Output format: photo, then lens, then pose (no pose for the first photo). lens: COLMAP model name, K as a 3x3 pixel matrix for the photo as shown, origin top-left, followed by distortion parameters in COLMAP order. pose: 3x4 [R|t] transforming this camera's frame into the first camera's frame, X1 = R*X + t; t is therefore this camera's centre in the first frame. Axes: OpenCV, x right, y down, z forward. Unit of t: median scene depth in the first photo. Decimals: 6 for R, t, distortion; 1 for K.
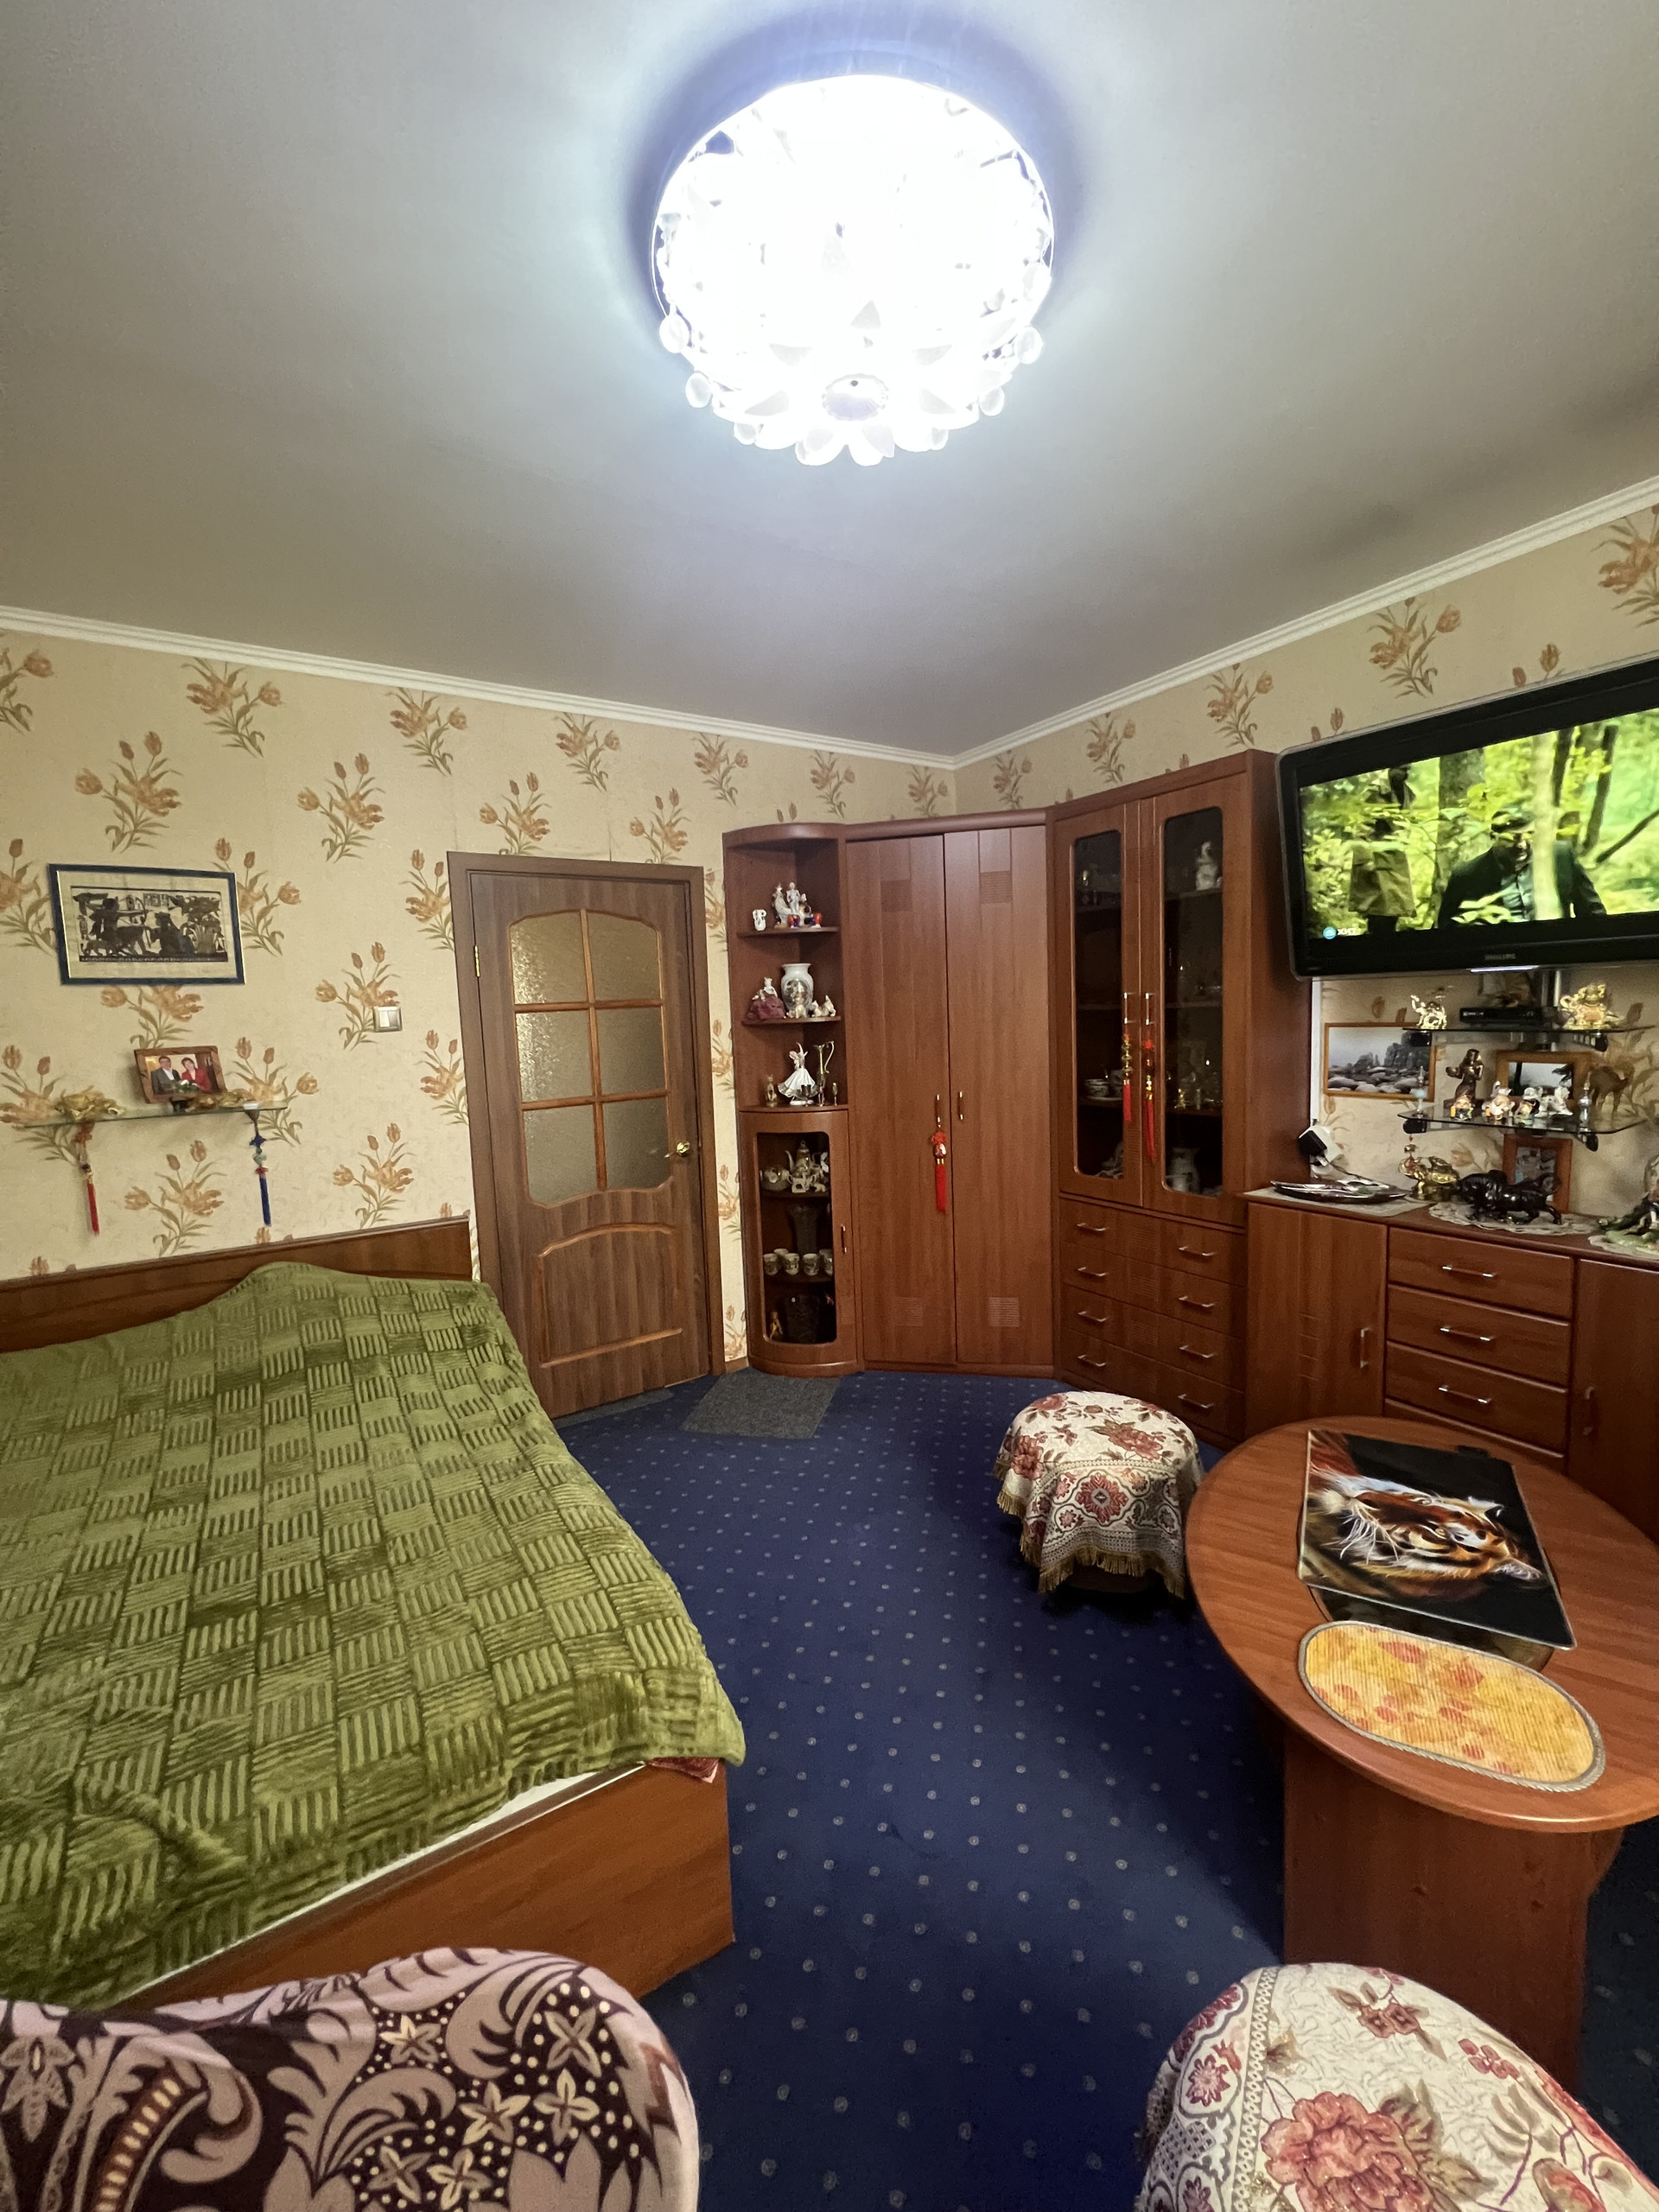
lens RADIAL K [[890.9, 0, 820.9], [0, 890.9, 1104.7], [0, 0, 1]] dist [-0.000246, 0.001116]
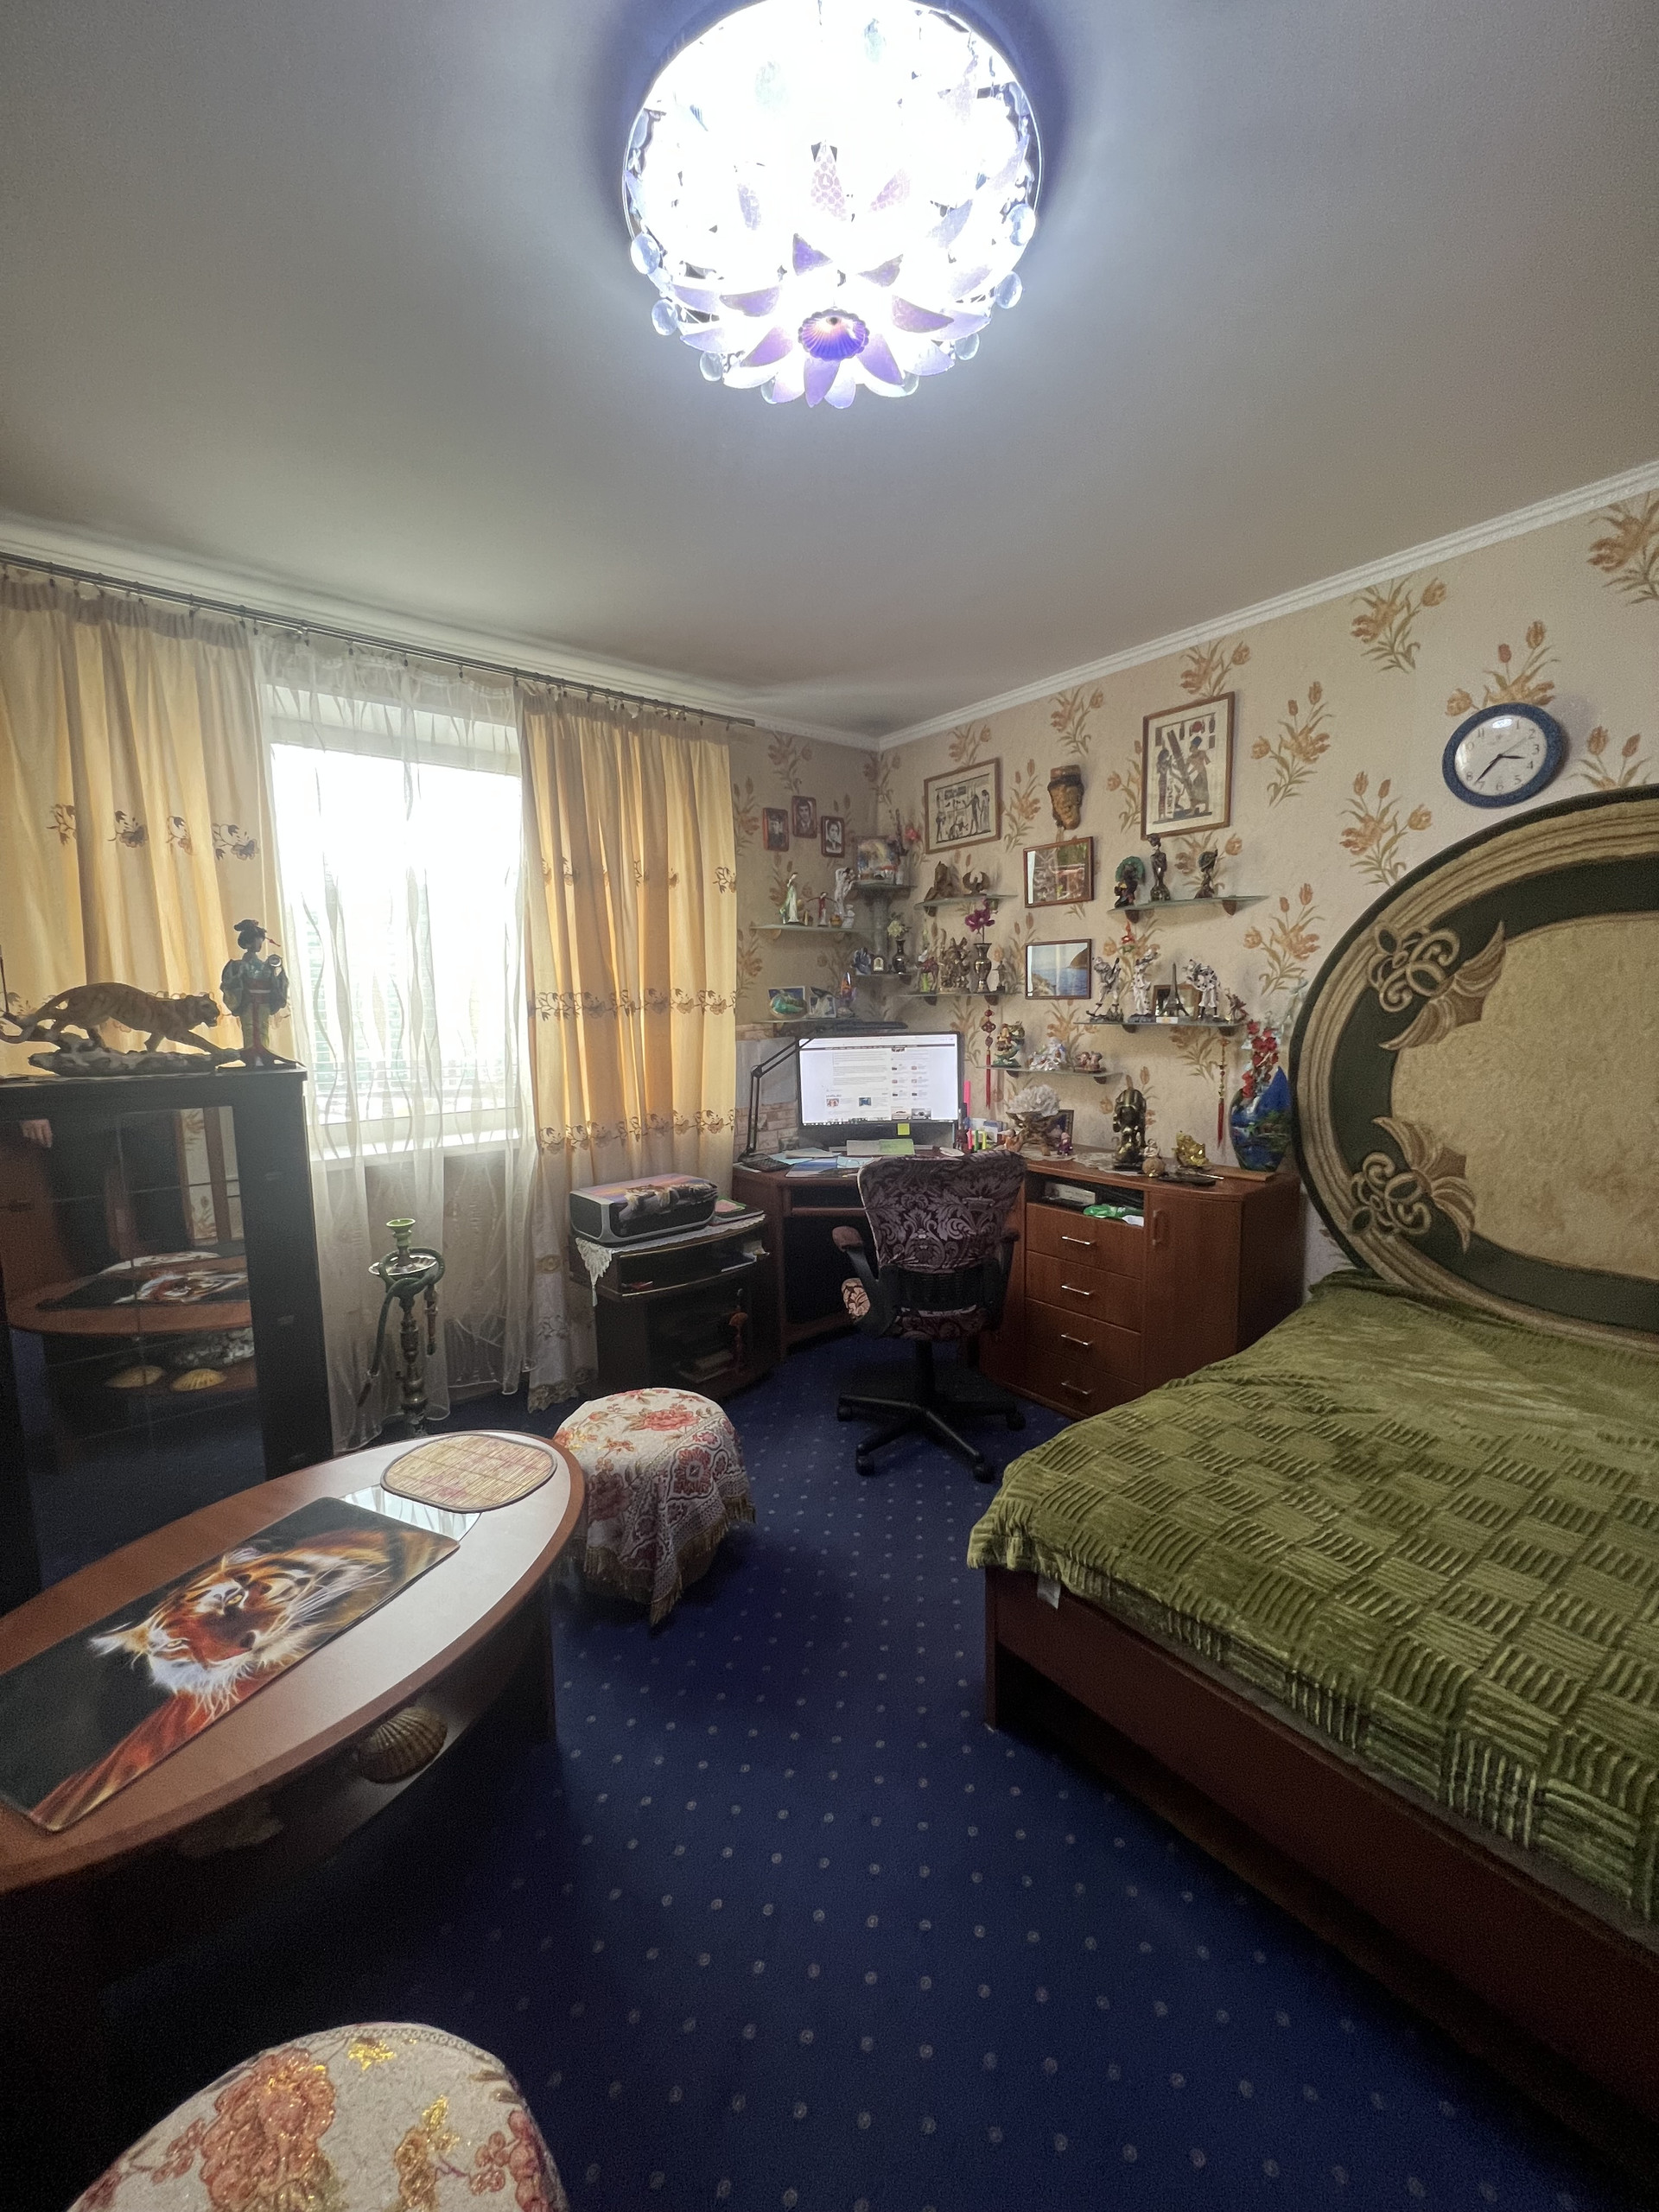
lens RADIAL K [[890.9, 0, 832.3], [0, 890.9, 1100.5], [0, 0, 1]] dist [-0.000246, 0.001116]
pose [[-0.993020, 0.065467, -0.098106, 0.164001], [0.040615, 0.970738, 0.236681, -0.186351], [0.110730, 0.231045, -0.966622, 1.817817]]
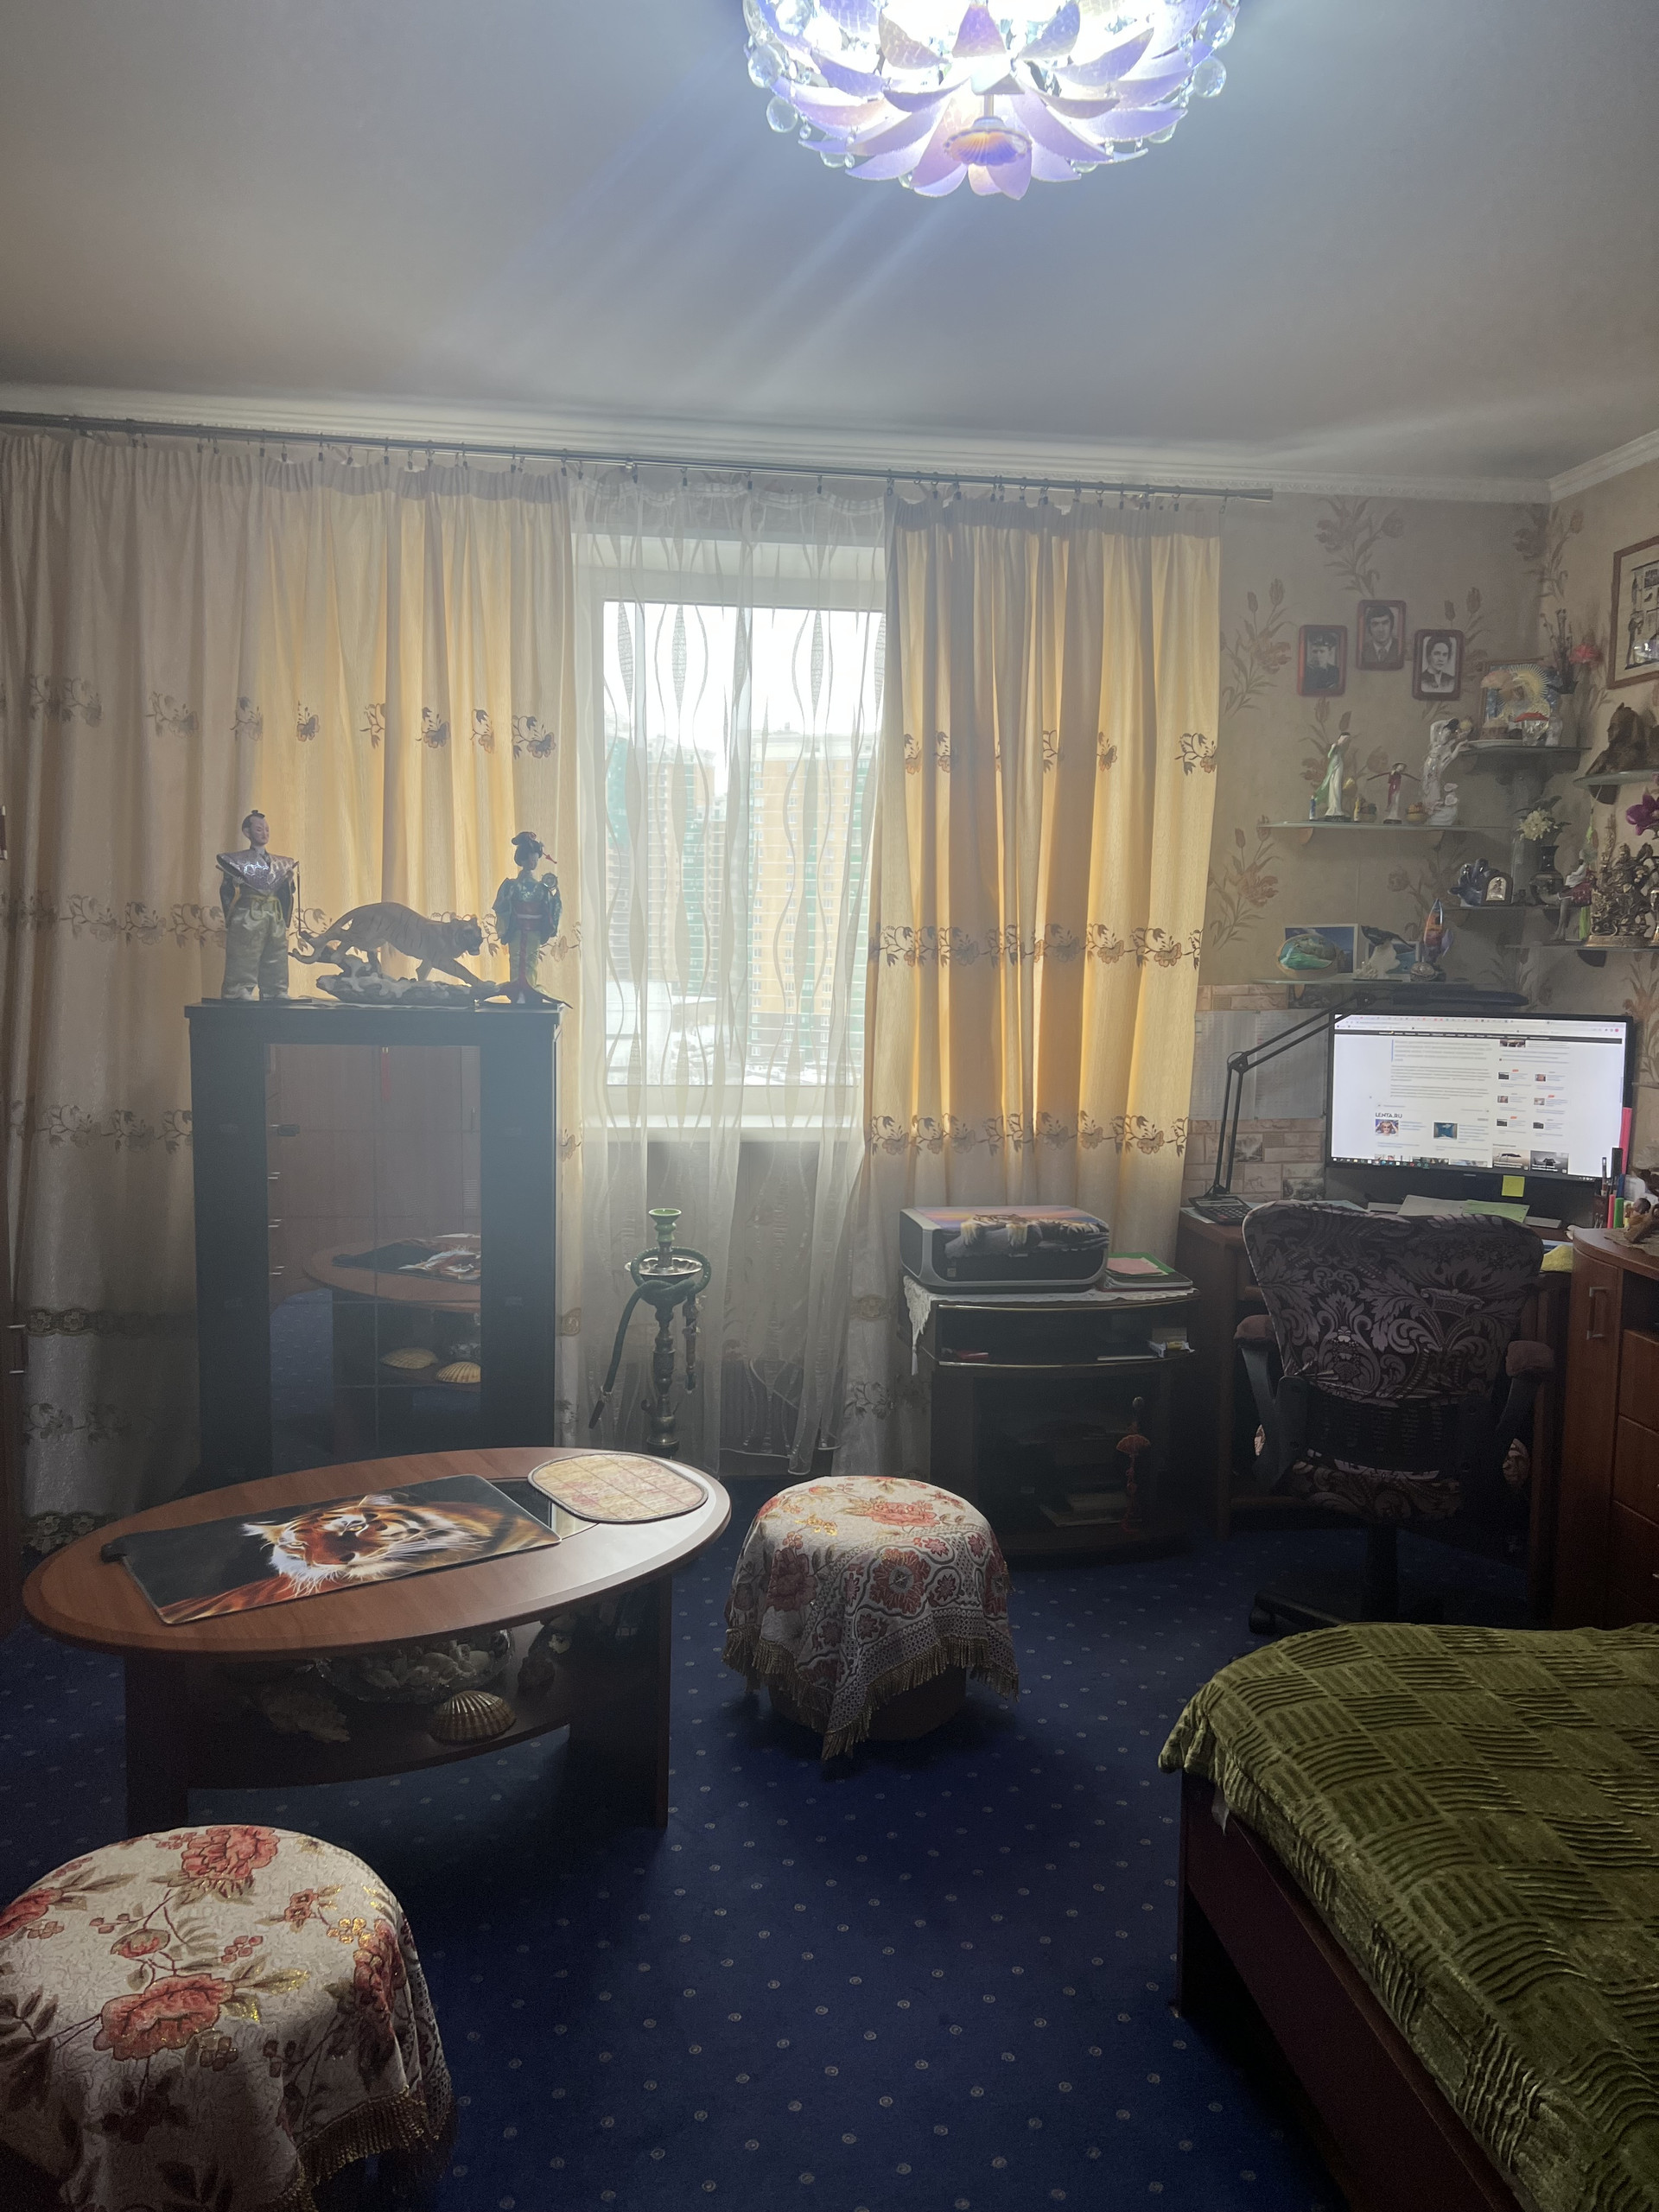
lens RADIAL K [[1674.8, 0, 814.3], [0, 1674.8, 1118.4], [0, 0, 1]] dist [0.064827, -0.072235]
pose [[-0.902007, -0.027813, 0.430825, -0.426513], [0.068711, 0.975954, 0.206863, -0.233548], [-0.426219, 0.216194, -0.878406, 2.204257]]
